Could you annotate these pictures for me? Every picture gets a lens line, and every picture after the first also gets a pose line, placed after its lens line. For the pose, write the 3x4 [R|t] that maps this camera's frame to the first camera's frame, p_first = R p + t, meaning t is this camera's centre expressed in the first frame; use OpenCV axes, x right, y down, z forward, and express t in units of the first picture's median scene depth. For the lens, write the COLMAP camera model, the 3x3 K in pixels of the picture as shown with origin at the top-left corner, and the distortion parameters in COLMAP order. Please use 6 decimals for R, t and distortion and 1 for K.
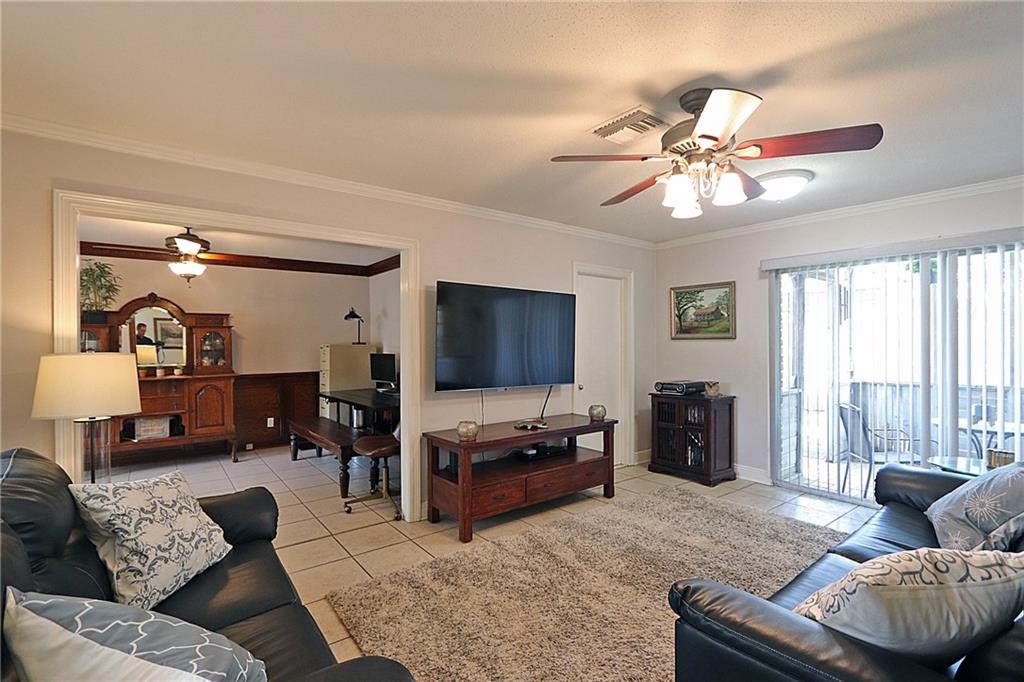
lens RADIAL K [[469.9, 0, 506.2], [0, 469.9, 345.0], [0, 0, 1]] dist [-0.011876, 0.000054]
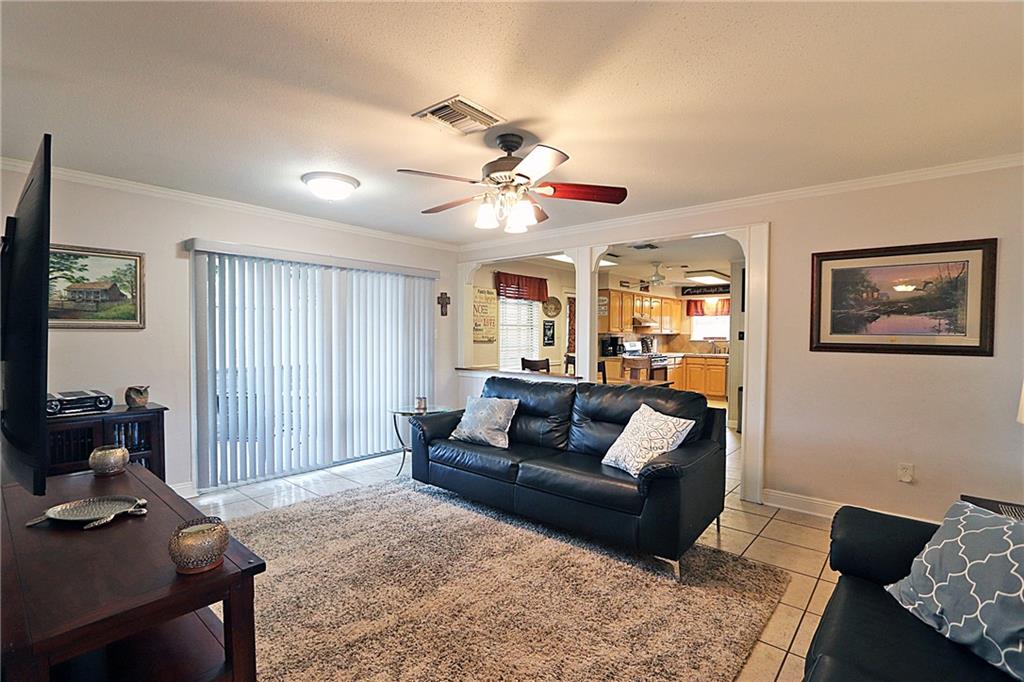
lens RADIAL K [[469.9, 0, 506.2], [0, 469.9, 345.0], [0, 0, 1]] dist [-0.011876, 0.000054]
pose [[-0.200710, -0.023584, 0.979367, -0.377636], [0.001839, 0.999699, 0.024450, -0.003798], [-0.979649, 0.006708, -0.200606, 0.569997]]
